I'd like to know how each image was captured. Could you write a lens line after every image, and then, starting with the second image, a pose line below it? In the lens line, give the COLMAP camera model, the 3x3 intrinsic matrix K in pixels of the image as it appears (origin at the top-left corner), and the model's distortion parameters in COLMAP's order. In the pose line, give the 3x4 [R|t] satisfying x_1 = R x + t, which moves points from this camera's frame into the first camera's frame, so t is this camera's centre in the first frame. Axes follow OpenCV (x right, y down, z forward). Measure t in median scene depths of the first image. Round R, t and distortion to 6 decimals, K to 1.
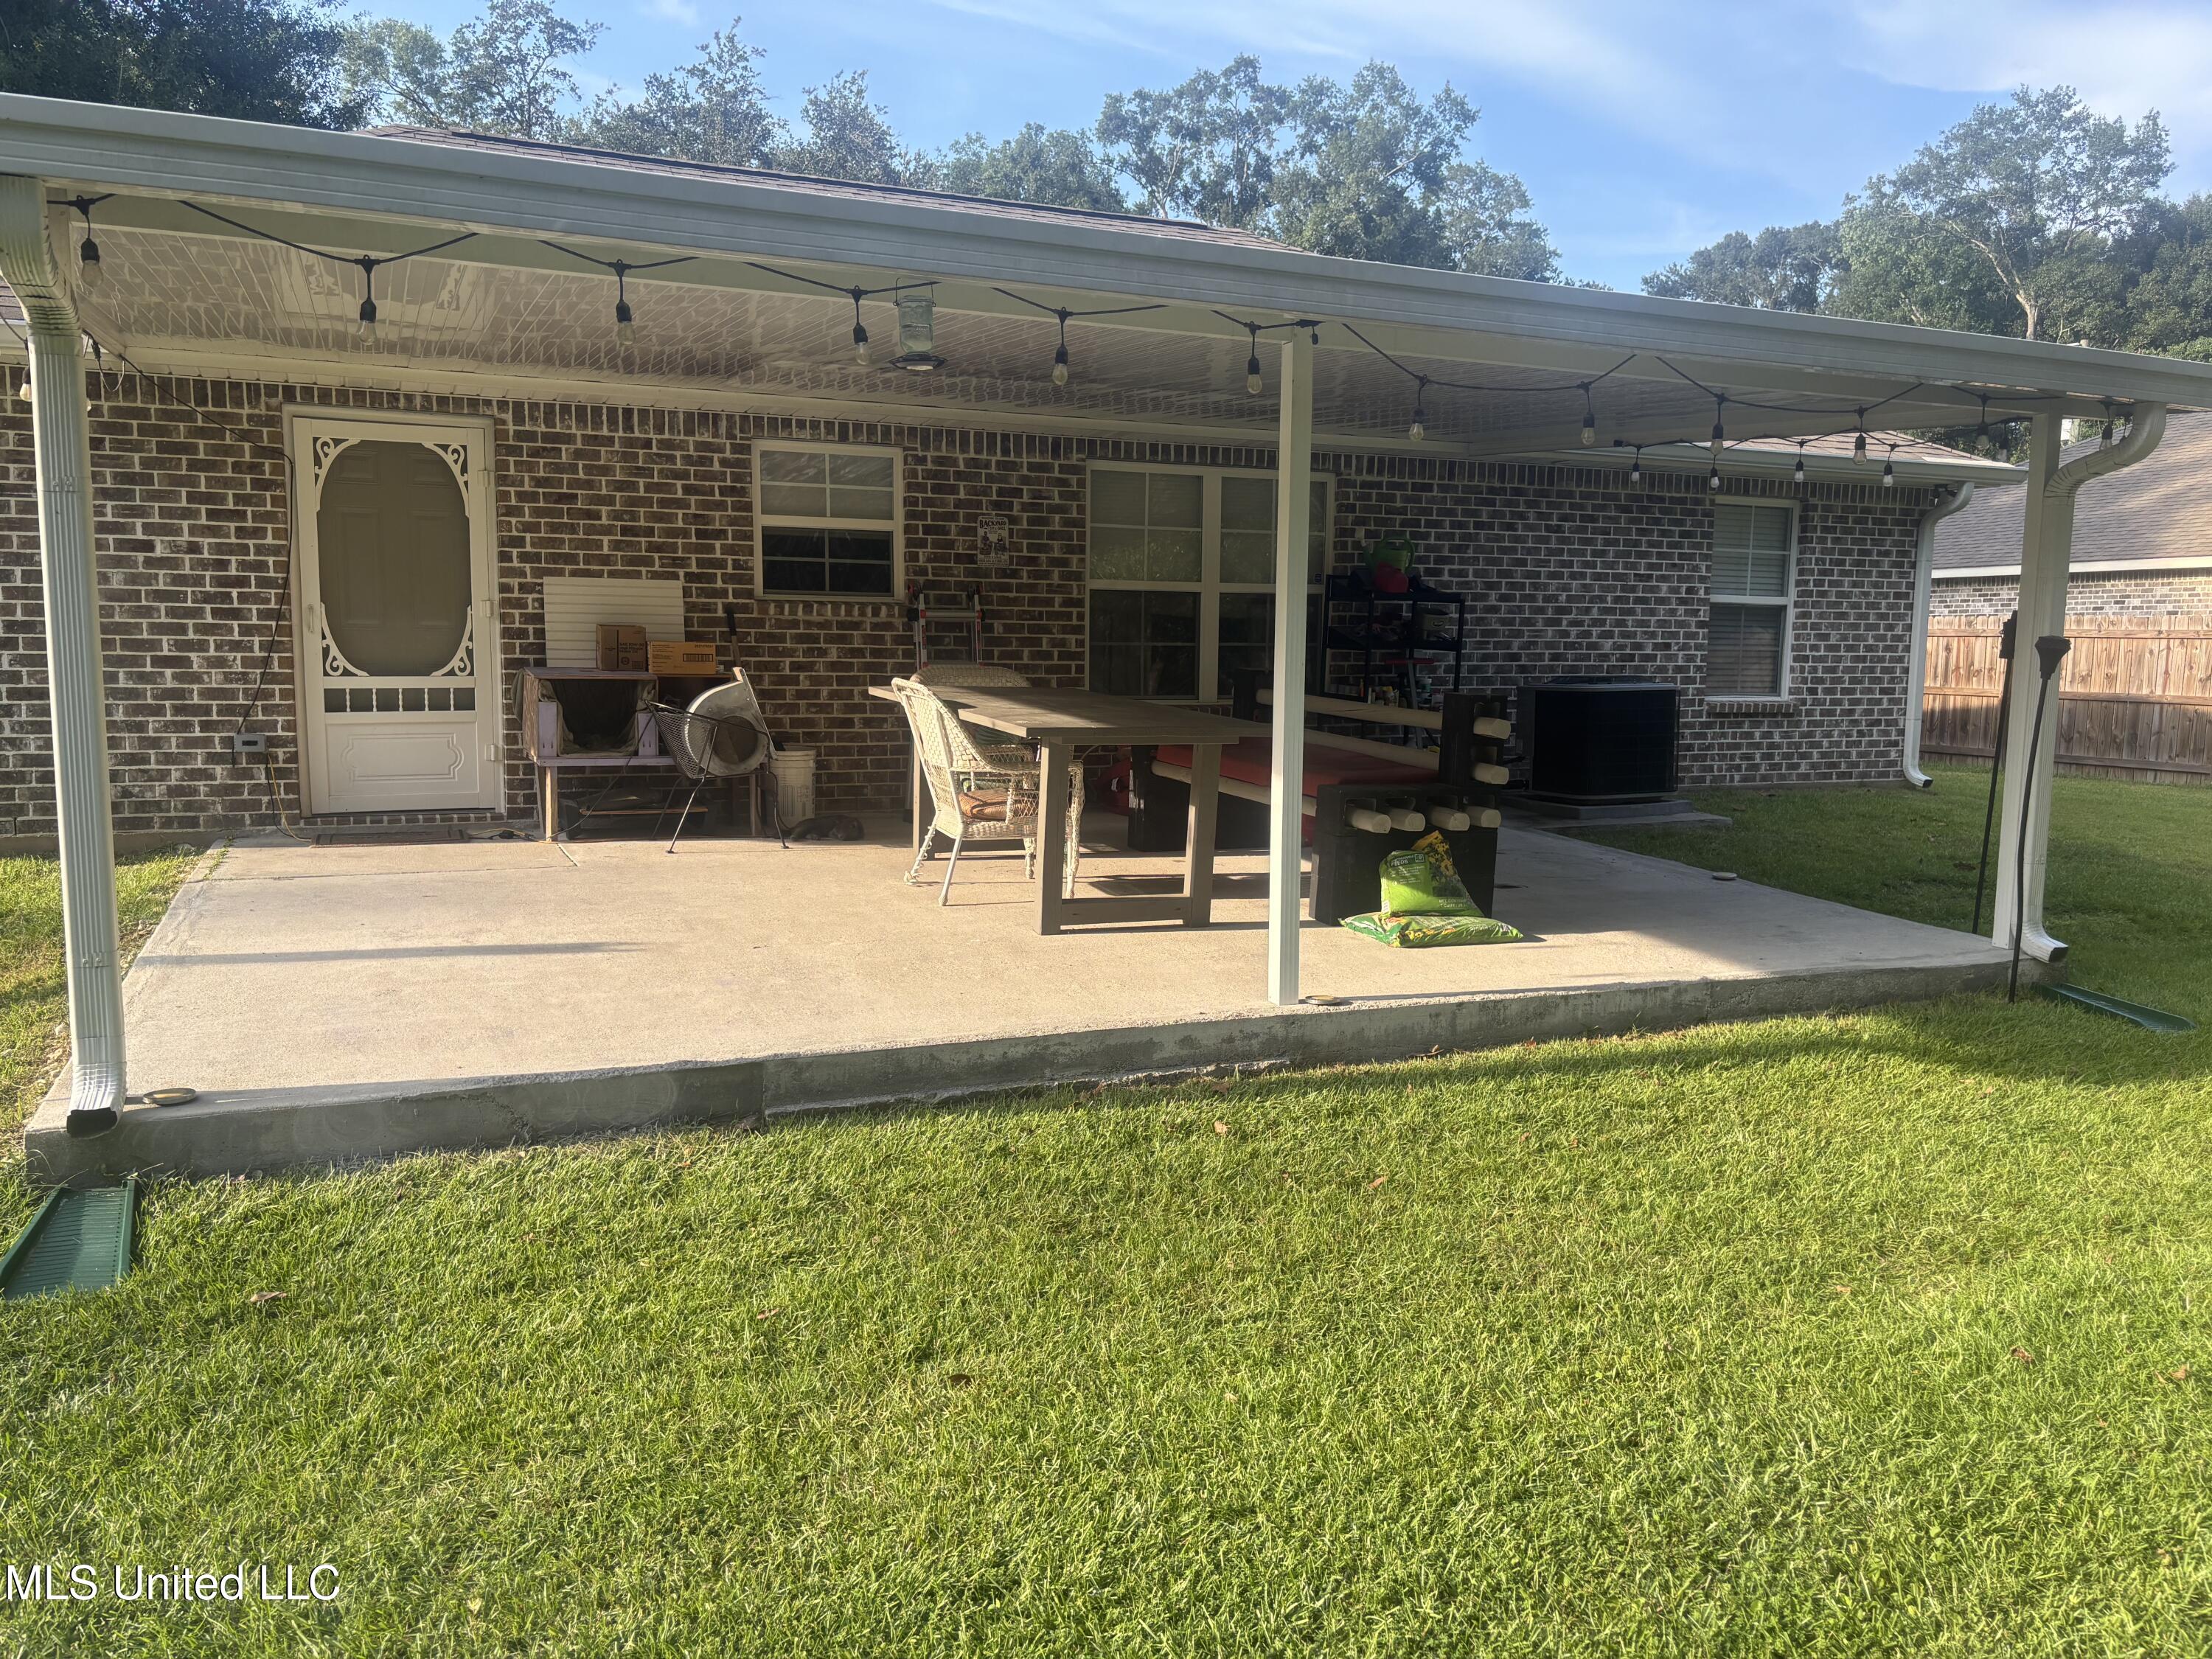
lens RADIAL K [[1669.9, 0, 1101.4], [0, 1669.9, 842.3], [0, 0, 1]] dist [0.051331, -0.059653]
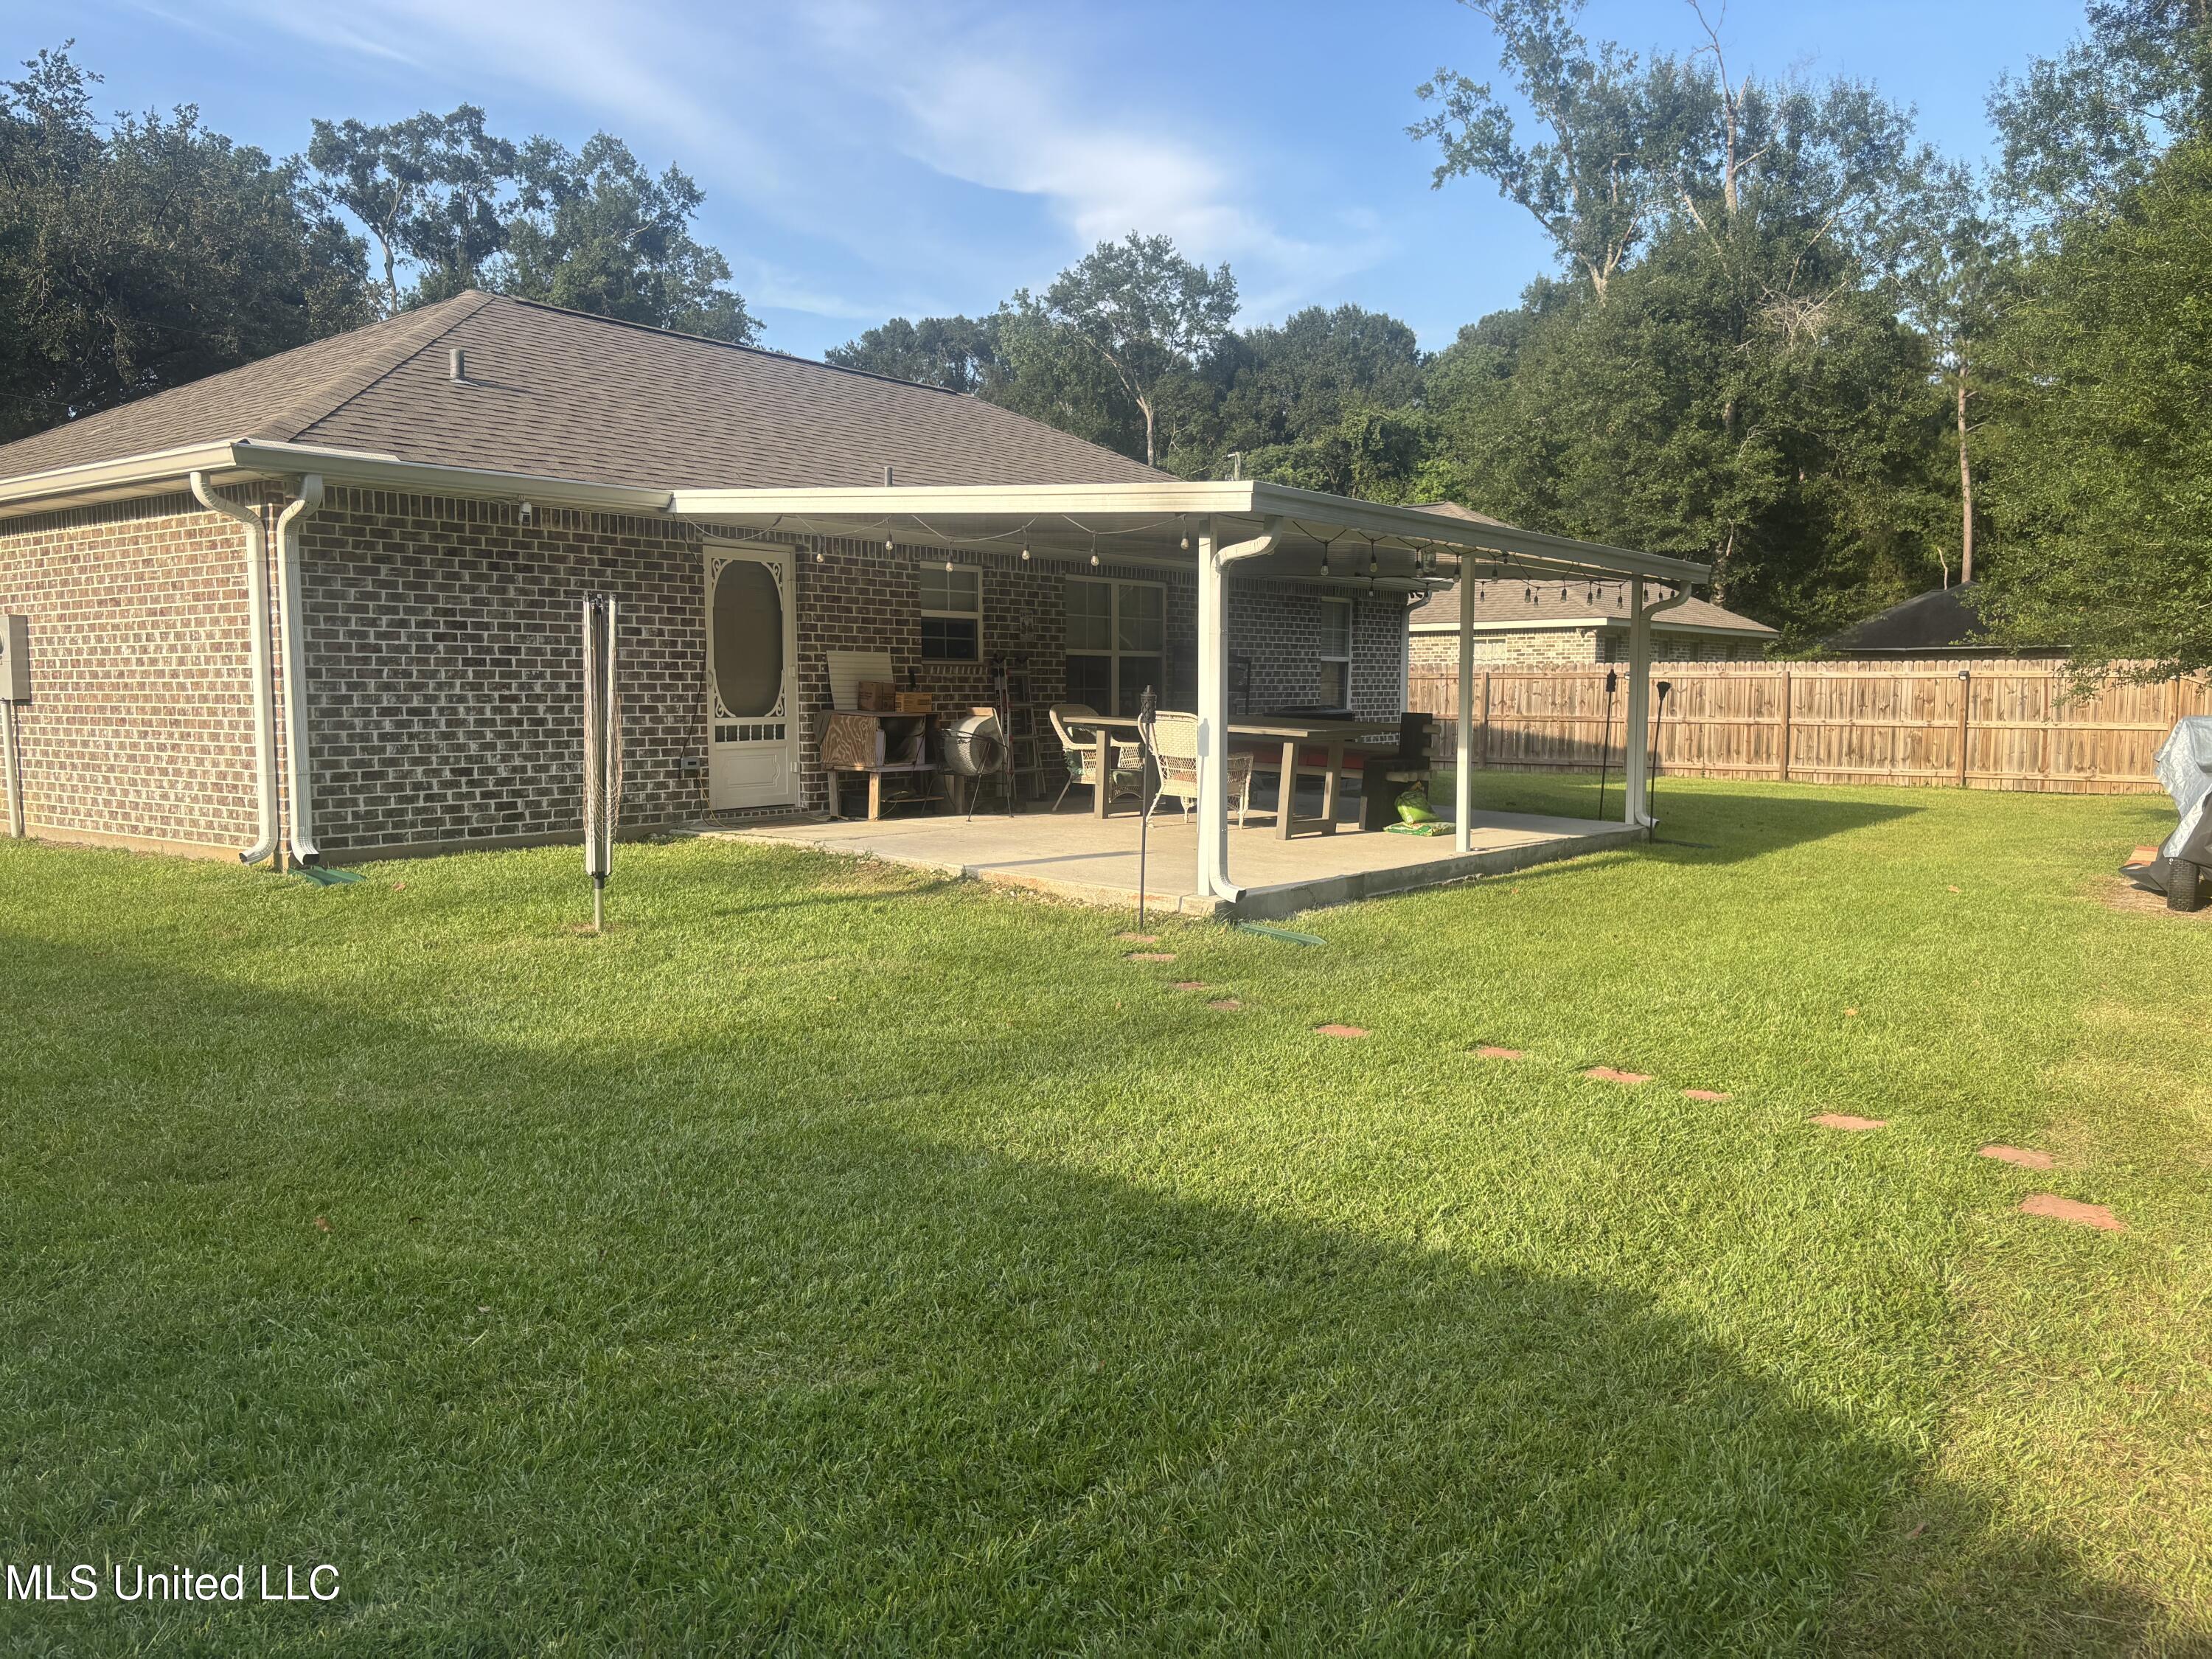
lens RADIAL K [[1669.9, 0, 1091.7], [0, 1669.9, 832.3], [0, 0, 1]] dist [0.051331, -0.059653]
pose [[0.876342, -0.052226, 0.478850, -0.620487], [0.065921, 0.997755, -0.011822, 0.029378], [-0.477157, 0.041927, 0.877817, -0.316973]]
